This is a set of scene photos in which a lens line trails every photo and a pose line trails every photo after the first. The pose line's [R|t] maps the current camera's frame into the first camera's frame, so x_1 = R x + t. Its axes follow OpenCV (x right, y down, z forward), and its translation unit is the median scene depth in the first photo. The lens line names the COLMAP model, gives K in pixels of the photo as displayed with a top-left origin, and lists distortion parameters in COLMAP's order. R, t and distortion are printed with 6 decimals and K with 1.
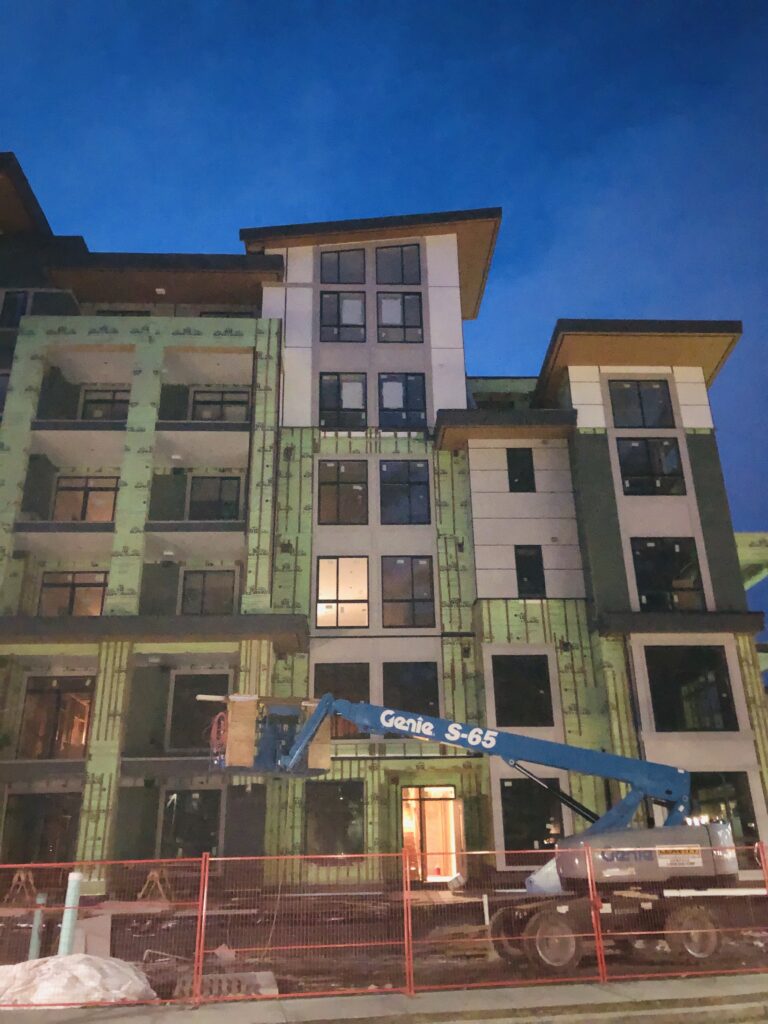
lens RADIAL K [[827.2, 0, 384.0], [0, 827.2, 512.0], [0, 0, 1]] dist [0.173672, -0.507774]
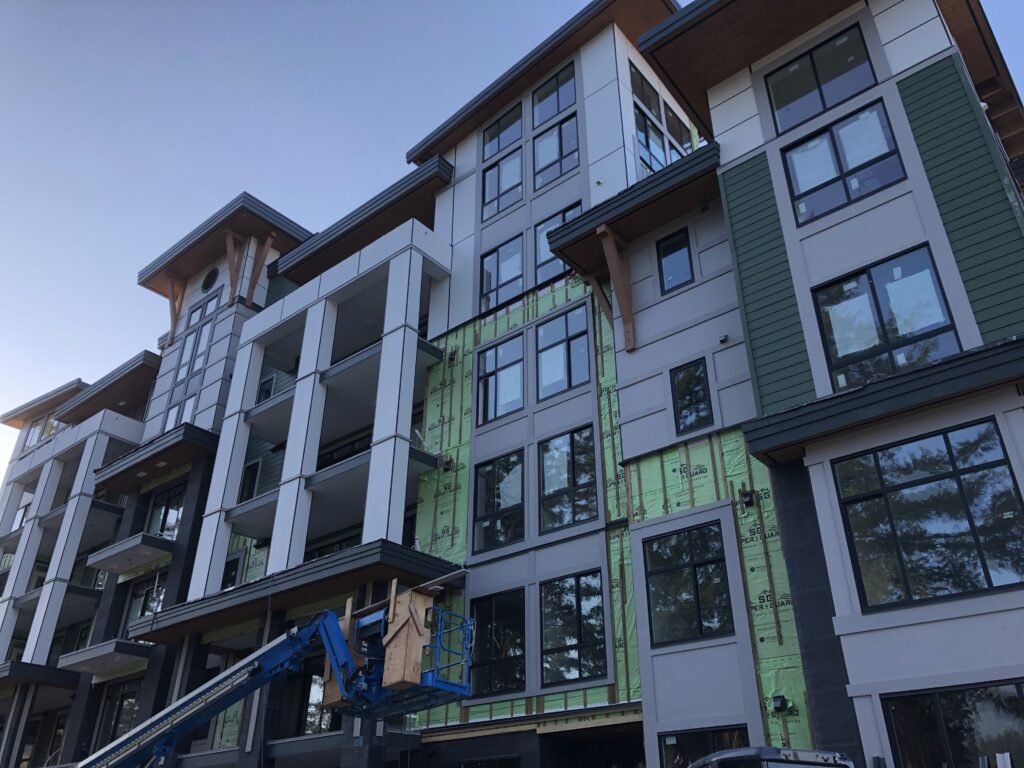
lens RADIAL K [[827.2, 0, 512.0], [0, 827.2, 384.0], [0, 0, 1]] dist [0.173672, -0.507774]
pose [[0.734967, -0.326986, -0.594057, 0.449897], [0.246656, 0.944960, -0.214970, 0.161229], [0.631652, 0.011468, 0.775167, 0.401592]]
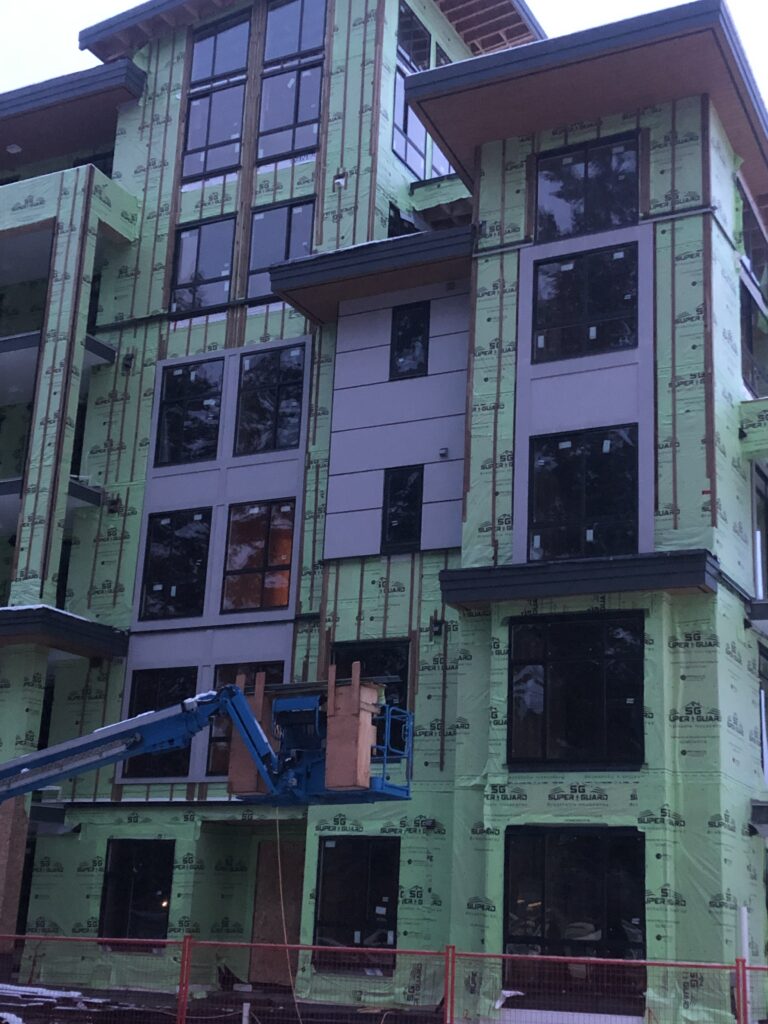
lens RADIAL K [[1436.3, 0, 384.0], [0, 1436.3, 512.0], [0, 0, 1]] dist [0.363853, -1.687926]
pose [[0.862066, -0.090145, -0.498714, 0.680121], [0.136695, 0.988941, 0.057532, 0.009844], [0.488013, -0.117768, 0.864855, 0.067685]]
